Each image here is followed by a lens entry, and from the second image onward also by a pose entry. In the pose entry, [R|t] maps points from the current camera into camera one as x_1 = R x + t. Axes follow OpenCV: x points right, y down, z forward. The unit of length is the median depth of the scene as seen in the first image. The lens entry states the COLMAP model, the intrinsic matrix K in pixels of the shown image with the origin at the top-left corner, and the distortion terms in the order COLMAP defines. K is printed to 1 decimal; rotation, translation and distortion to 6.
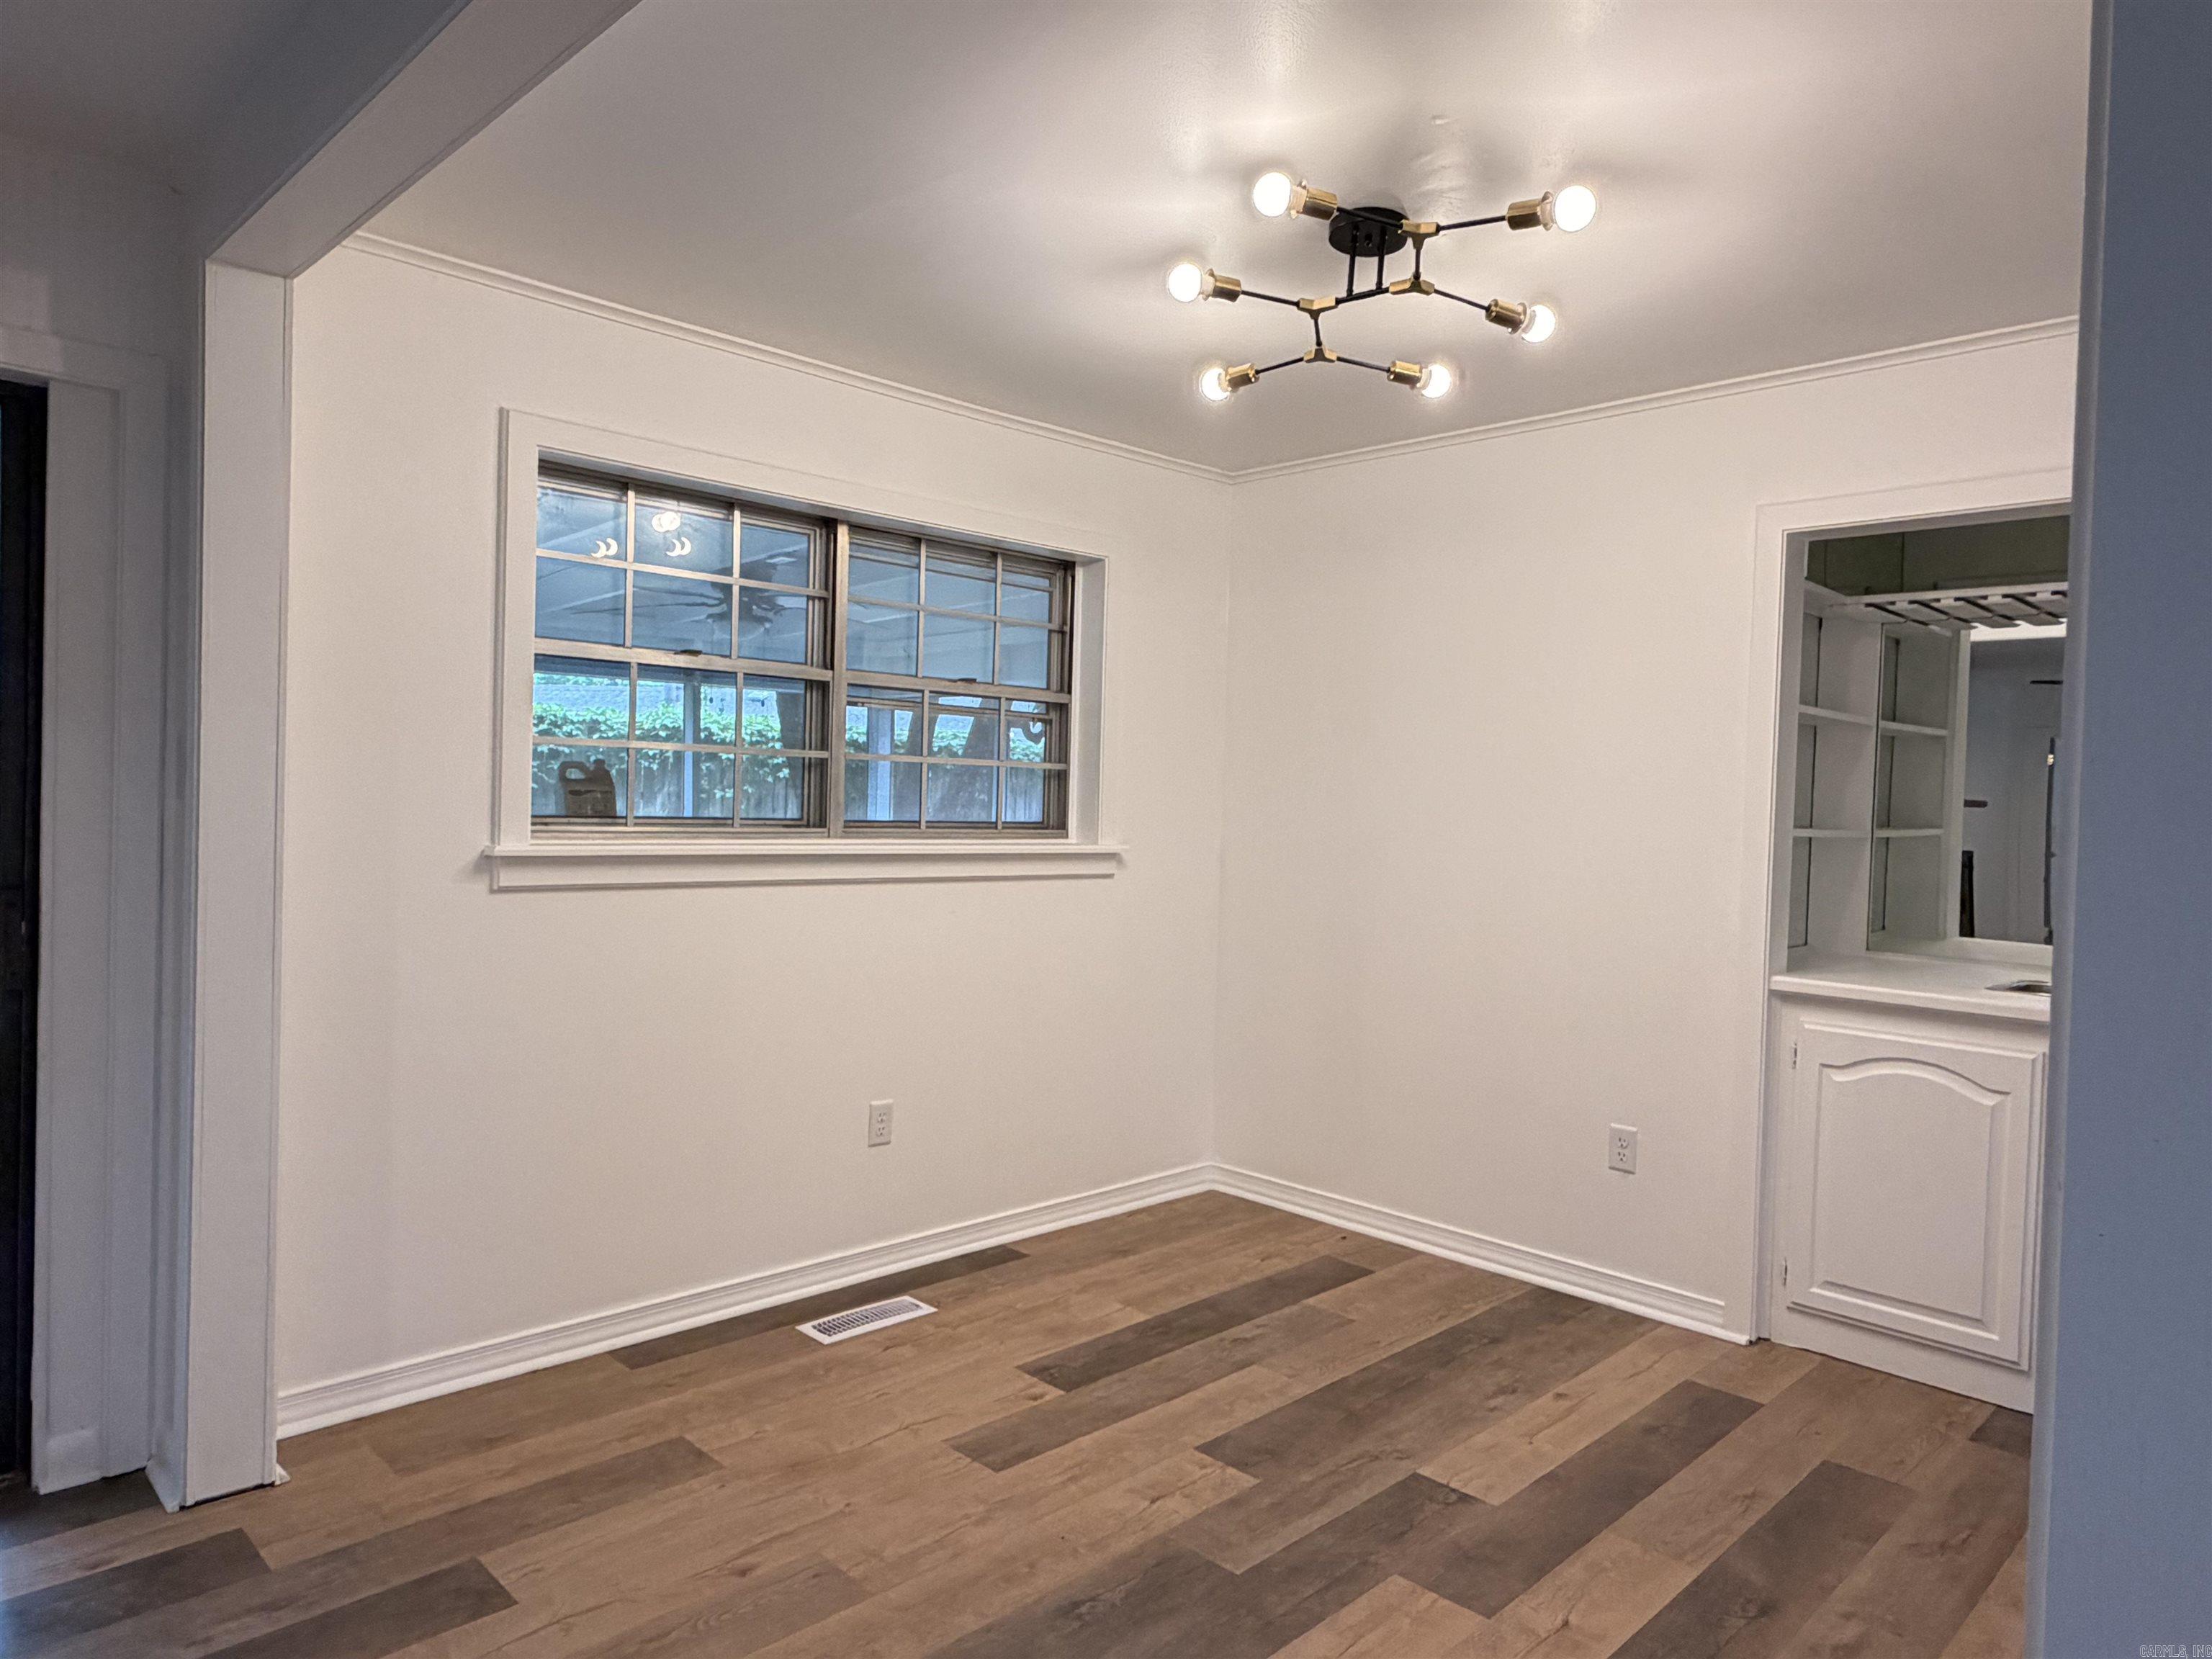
lens RADIAL K [[1403.3, 0, 1108.6], [0, 1403.3, 826.7], [0, 0, 1]] dist [-0.003674, -0.001496]
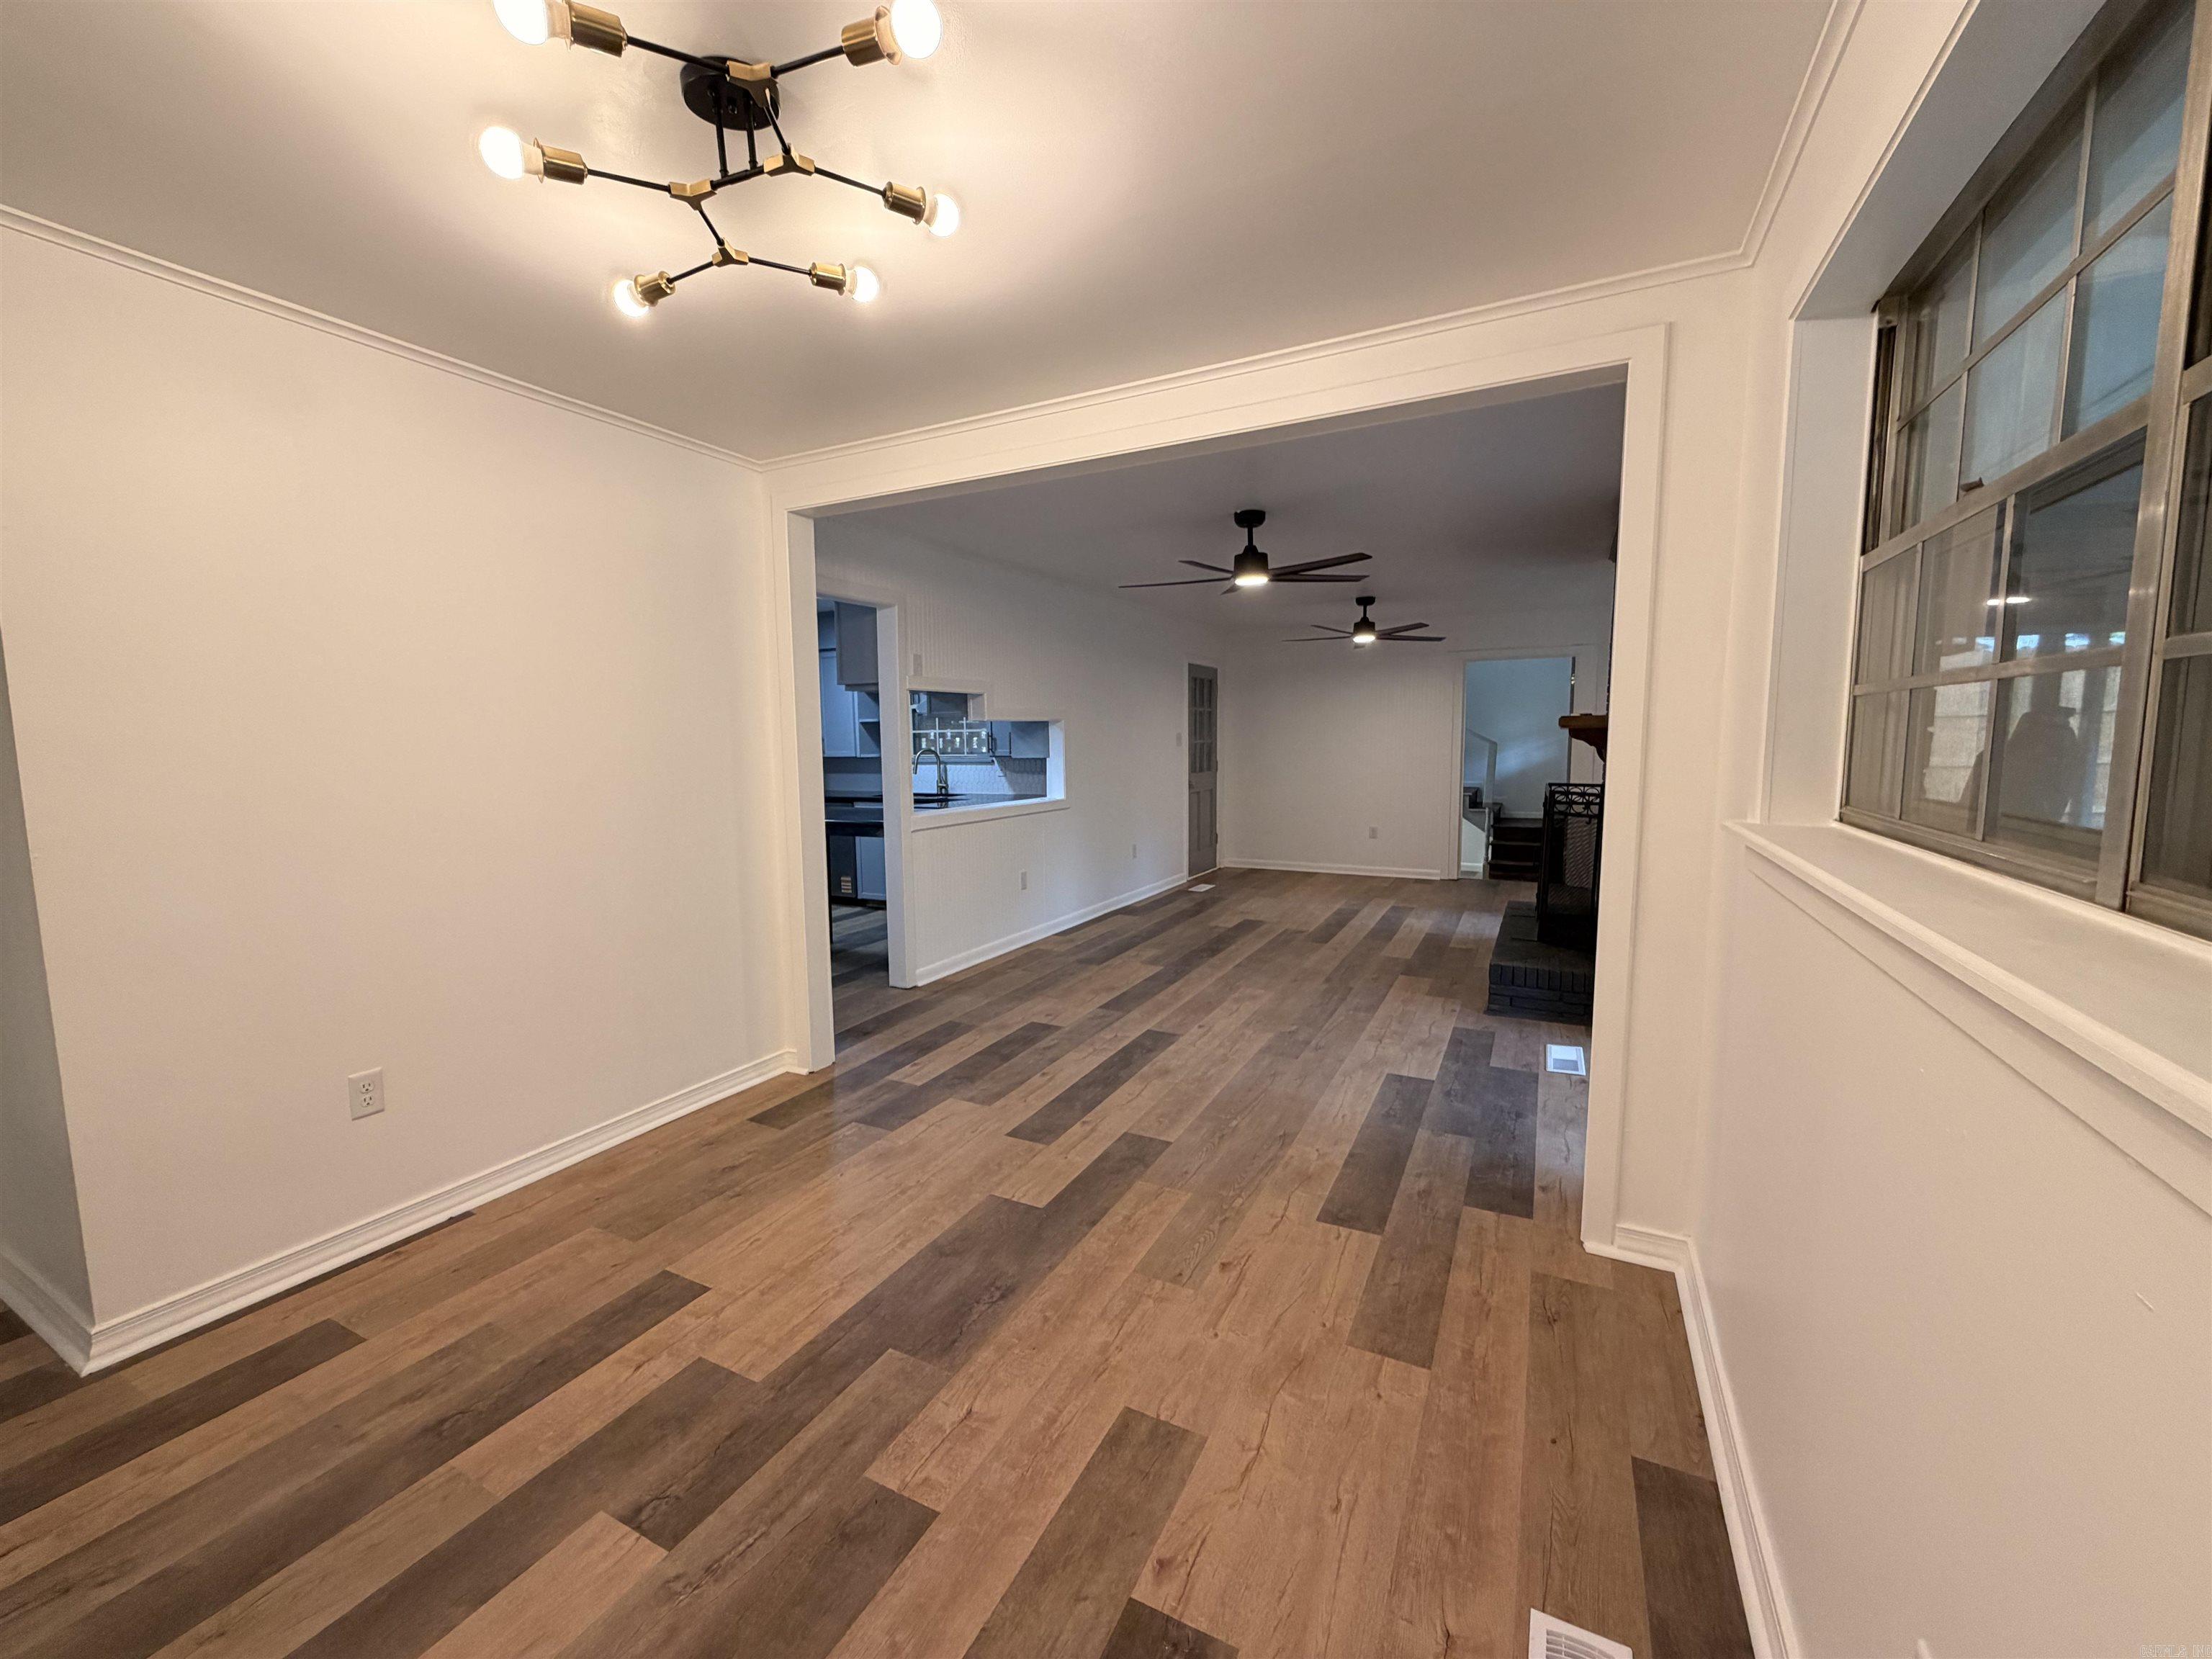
lens RADIAL K [[879.2, 0, 1101.2], [0, 879.2, 834.4], [0, 0, 1]] dist [-0.002104, 0.000350]
pose [[-0.953204, 0.013443, -0.302029, 0.111642], [-0.024578, 0.992259, 0.121731, -0.032995], [0.301327, 0.123458, -0.945495, 1.352723]]
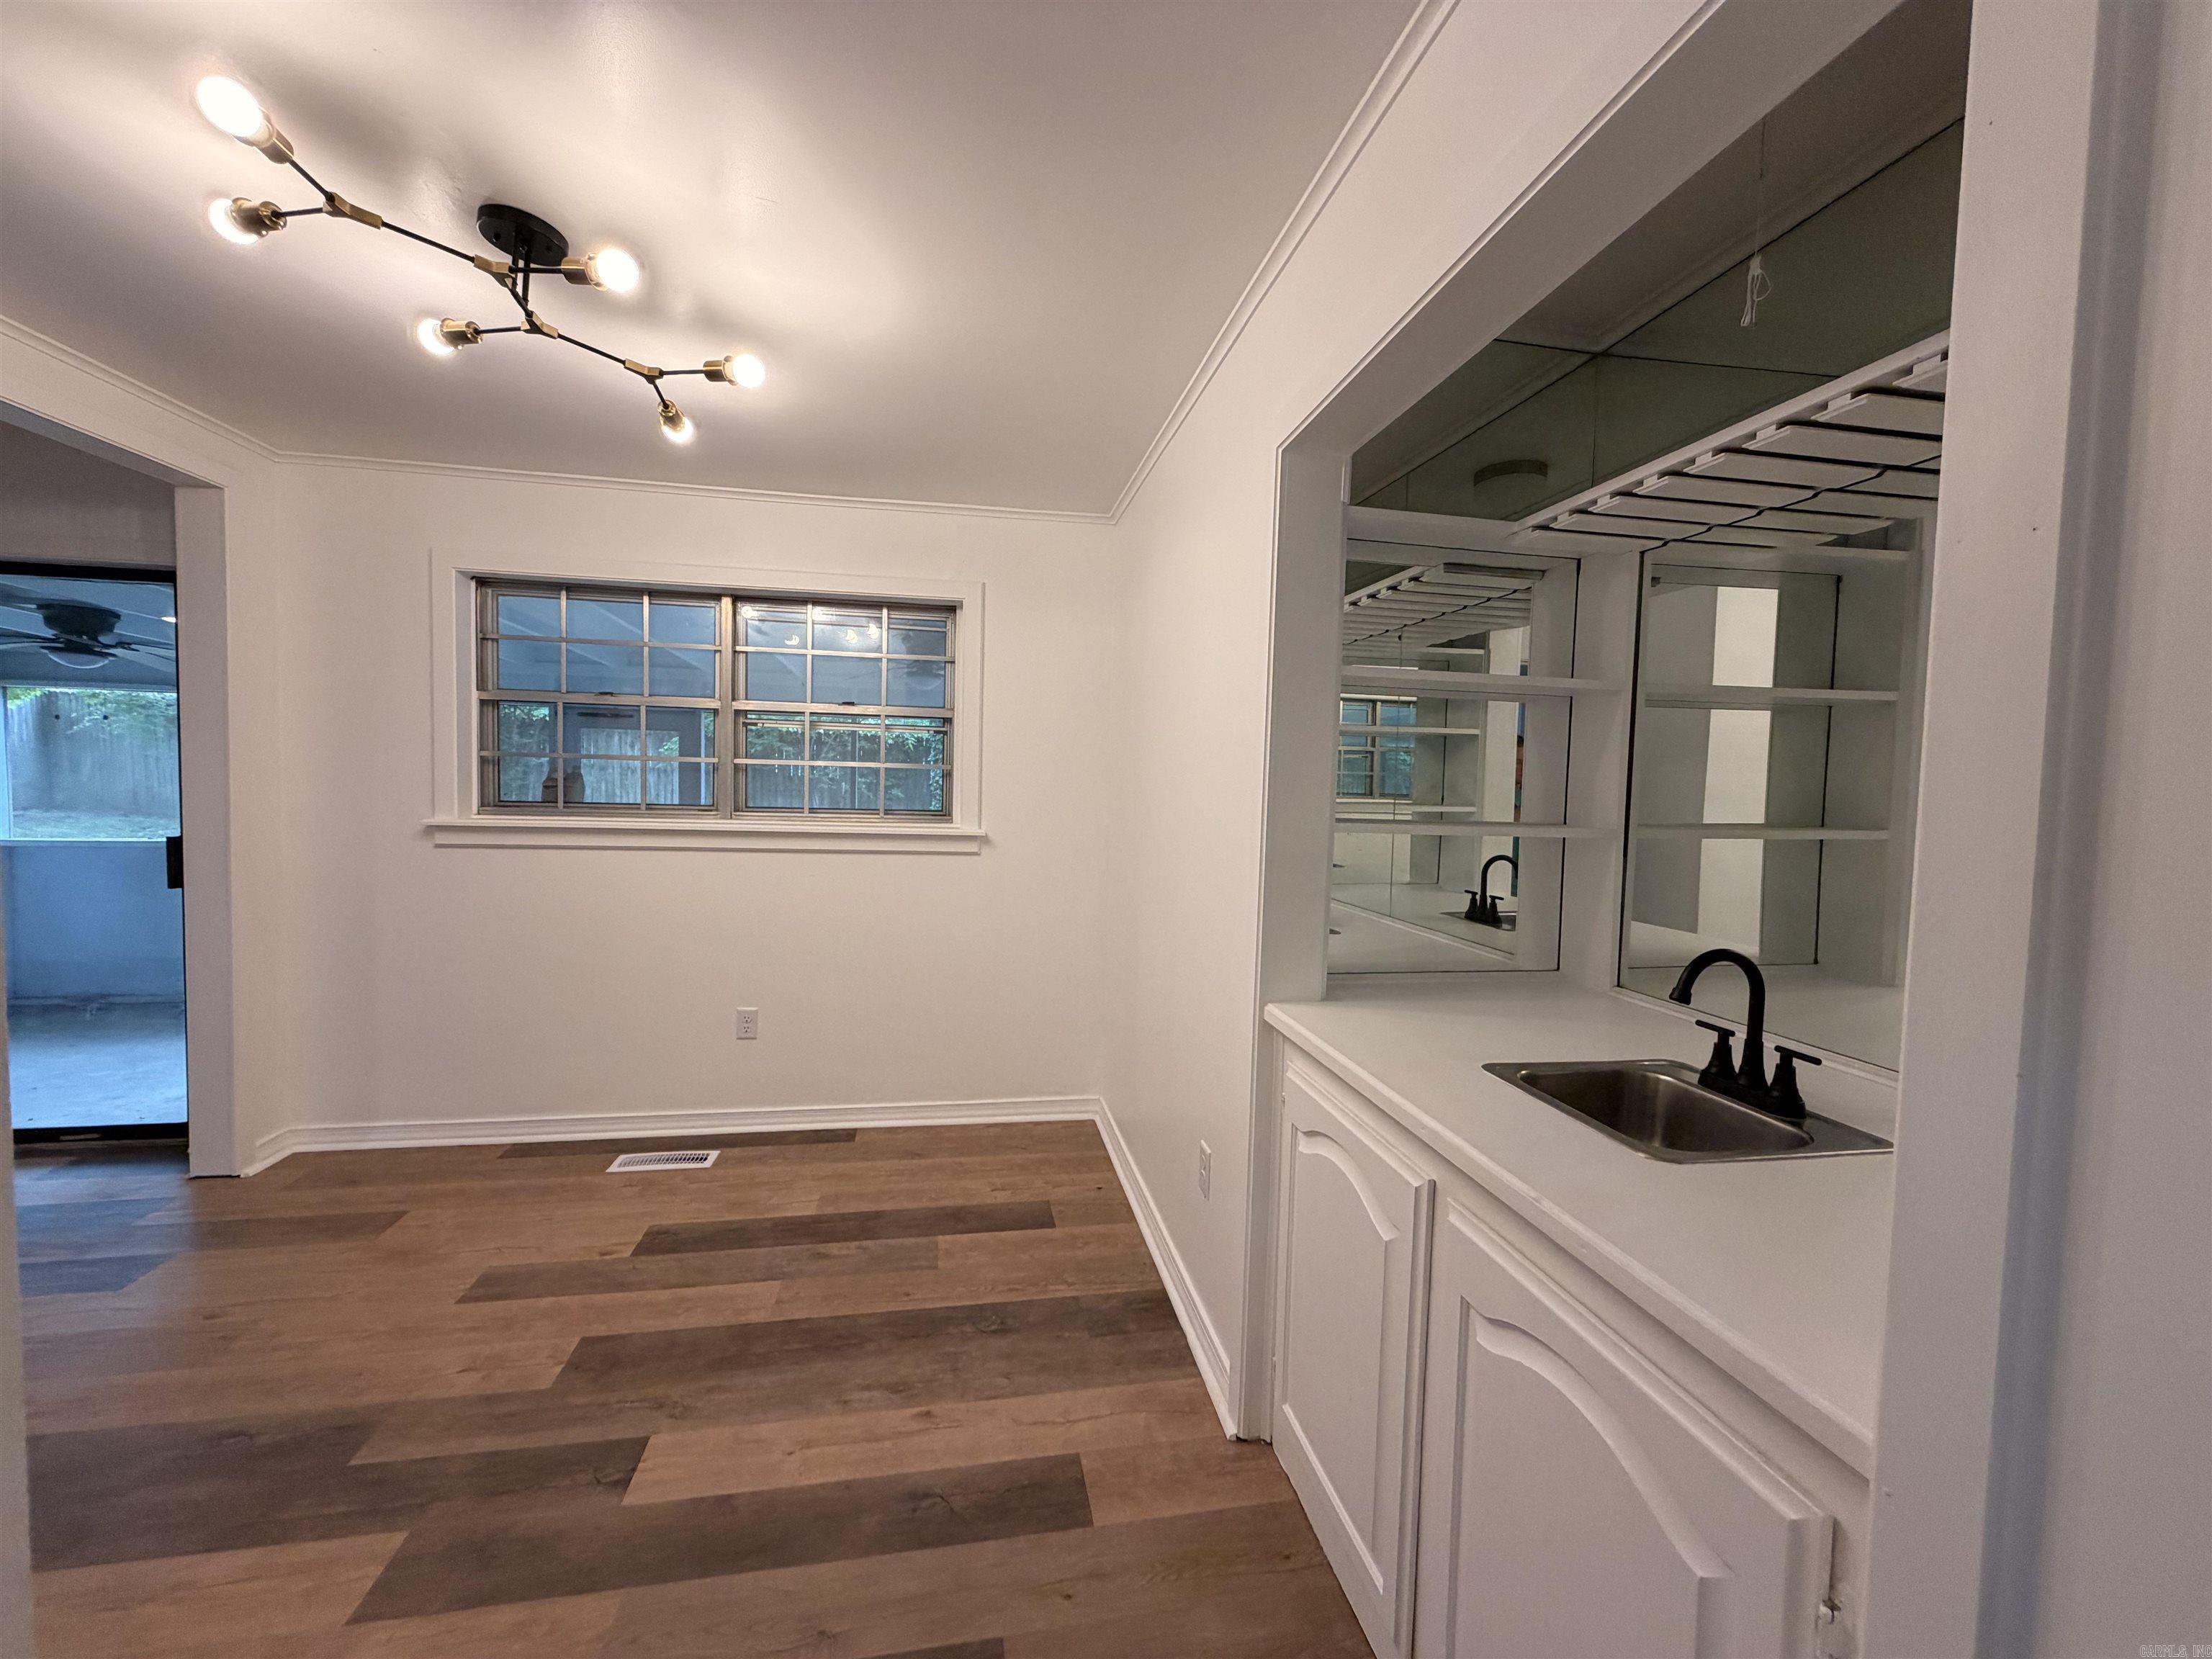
lens RADIAL K [[879.2, 0, 1102.1], [0, 879.2, 829.6], [0, 0, 1]] dist [-0.002104, 0.000350]
pose [[0.821881, 0.020944, -0.569275, 0.757846], [-0.013742, 0.999762, 0.016942, -0.002515], [0.569494, -0.006101, 0.821973, 0.585764]]
